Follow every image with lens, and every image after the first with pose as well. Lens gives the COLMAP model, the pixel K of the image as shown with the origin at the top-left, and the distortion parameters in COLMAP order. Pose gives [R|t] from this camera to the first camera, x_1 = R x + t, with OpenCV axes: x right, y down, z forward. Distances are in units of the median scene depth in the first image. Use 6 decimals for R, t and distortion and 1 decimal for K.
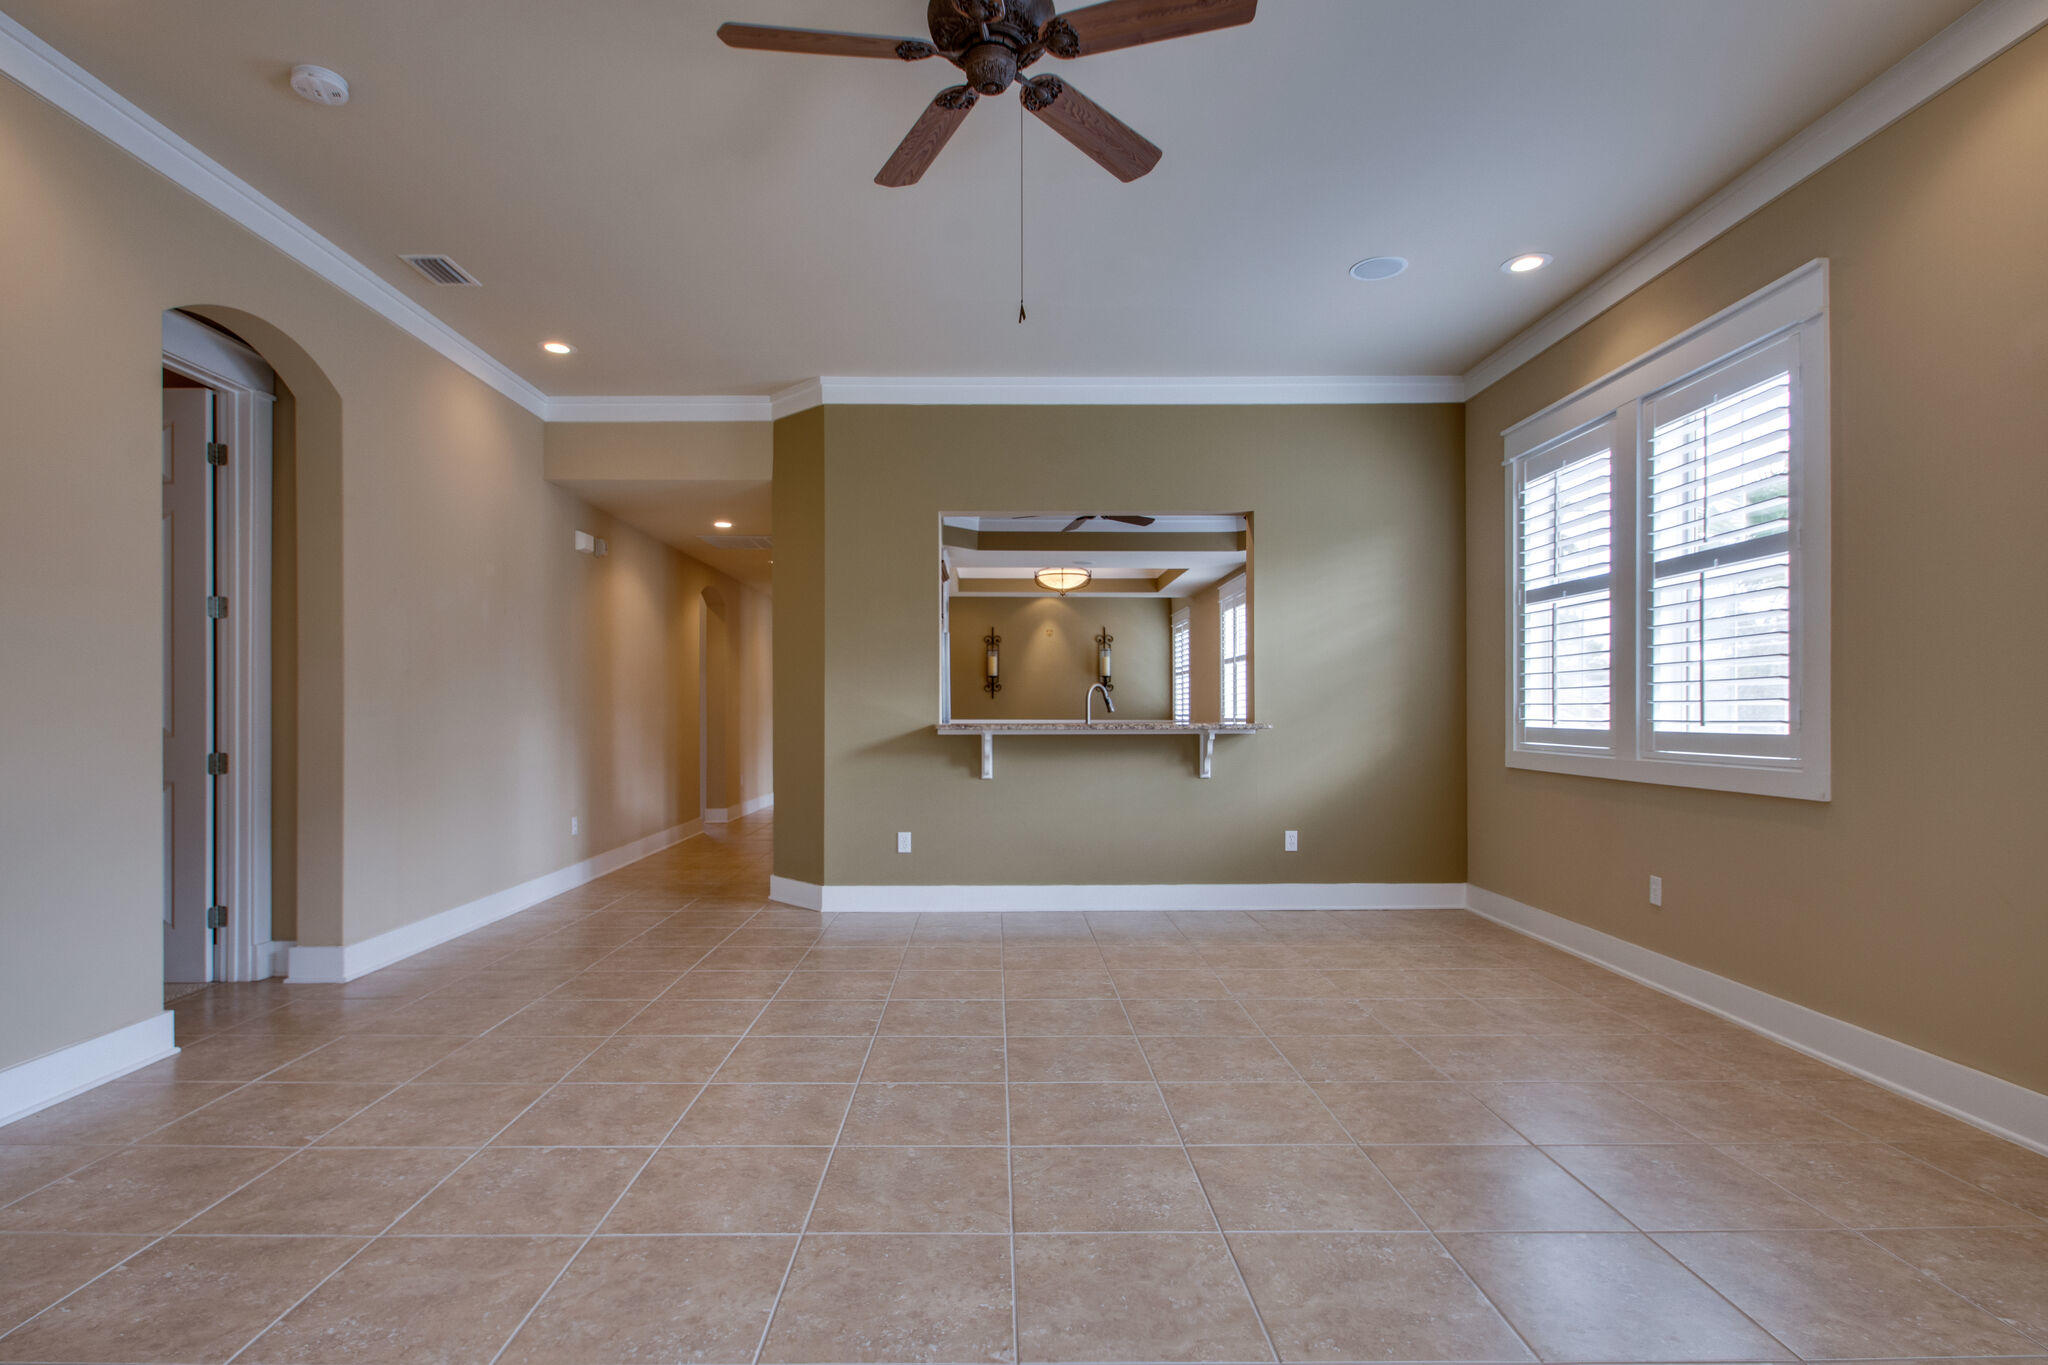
lens RADIAL K [[1026.3, 0, 1019.6], [0, 1026.3, 687.3], [0, 0, 1]] dist [0.013631, -0.006505]
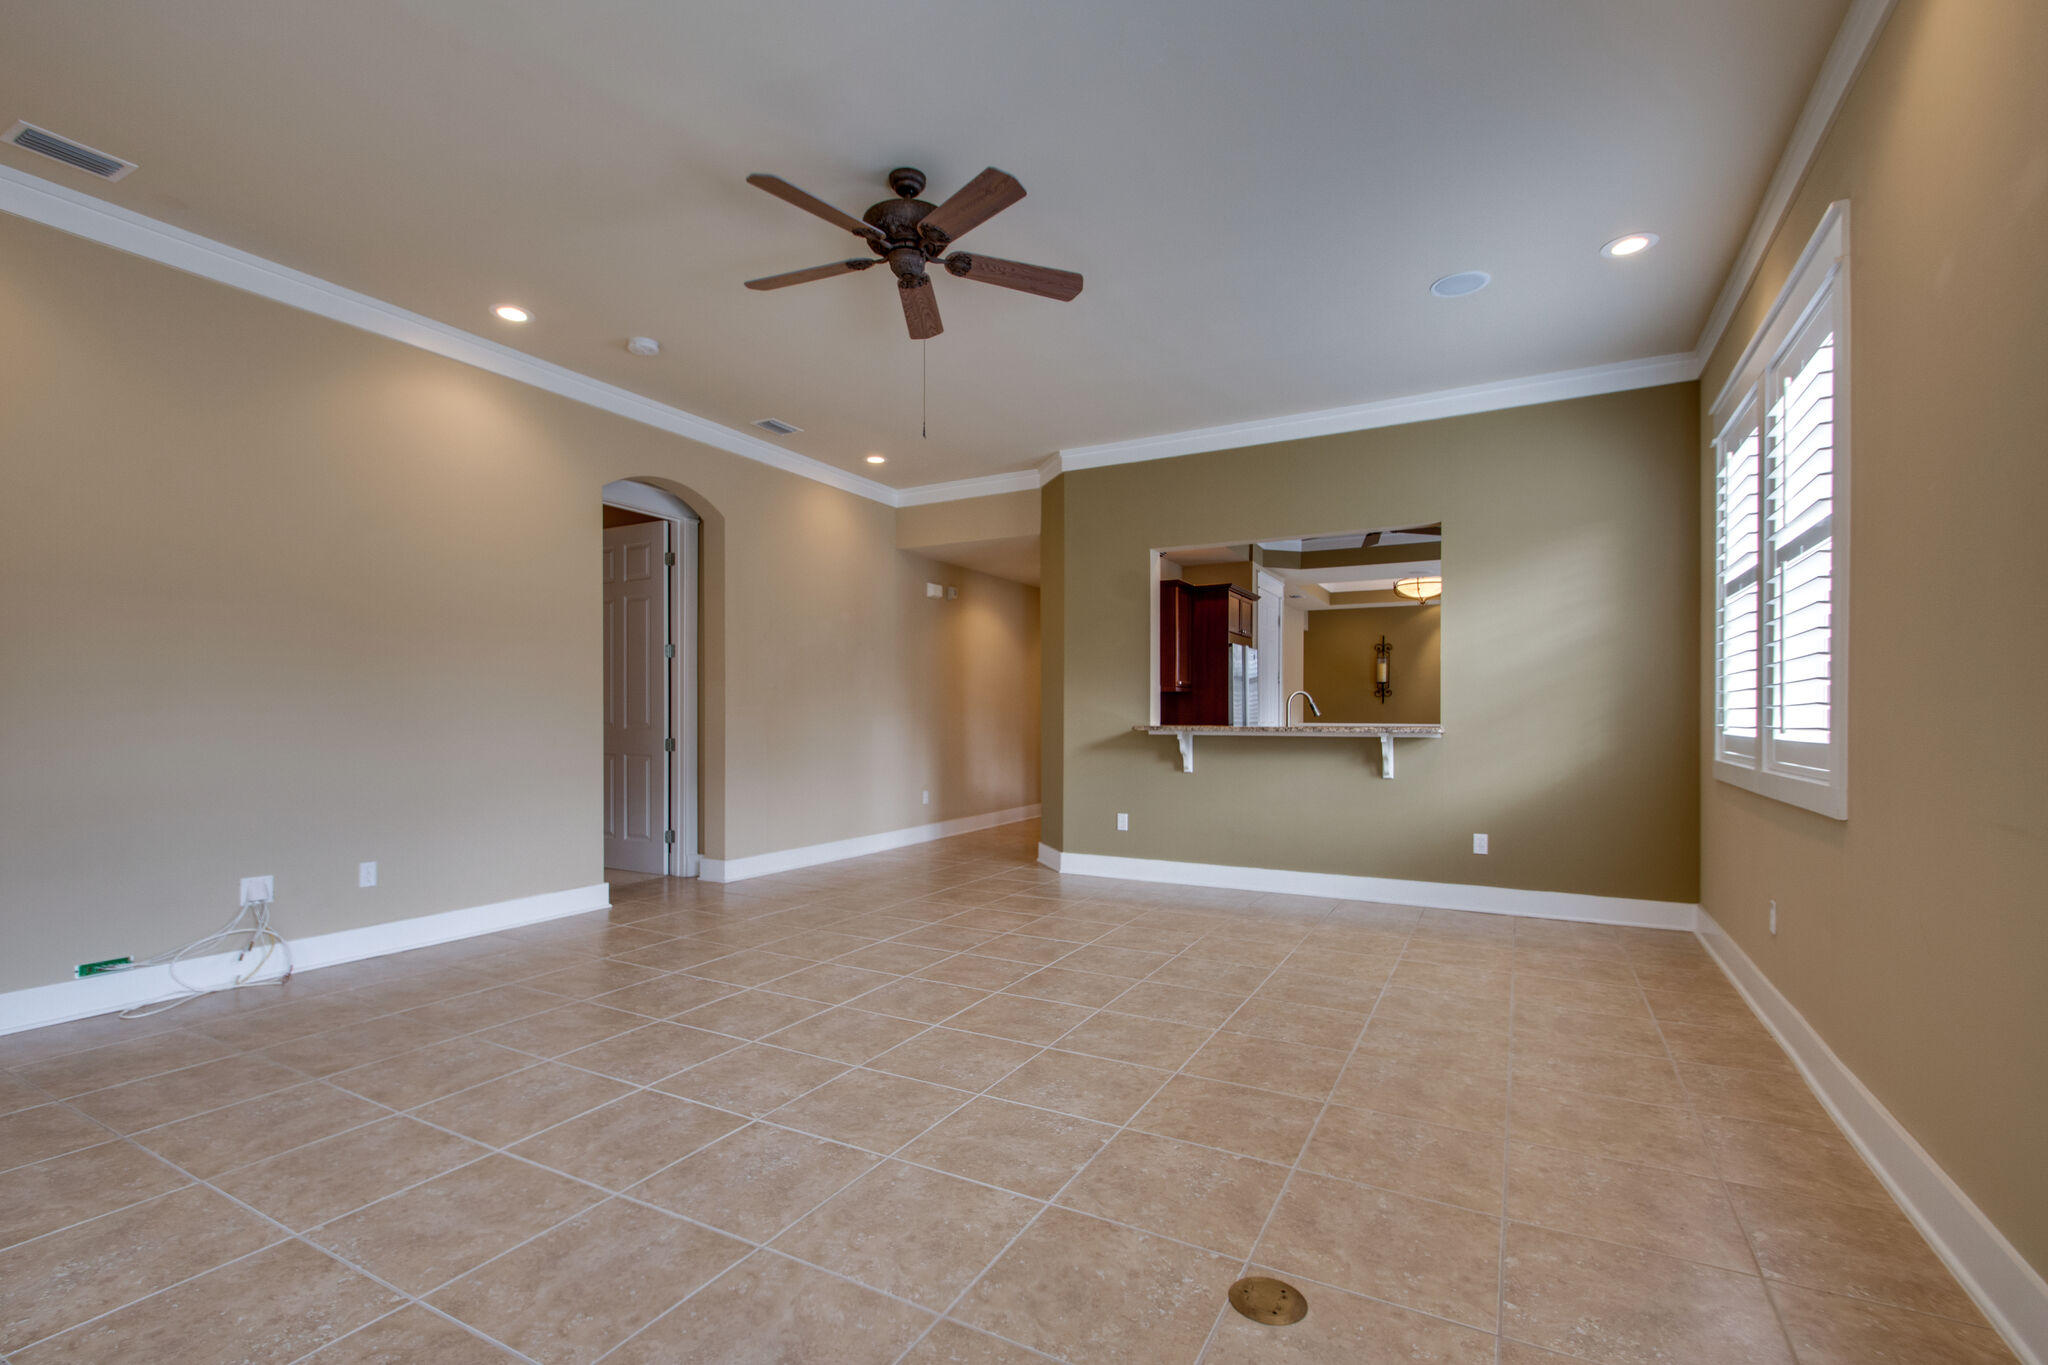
lens RADIAL K [[879.6, 0, 958.0], [0, 879.6, 694.4], [0, 0, 1]] dist [0.017923, -0.007108]
pose [[0.874265, -0.007994, -0.485384, 0.318266], [0.008010, 0.999966, -0.002041, -0.000544], [0.485384, -0.002103, 0.874299, -0.017172]]
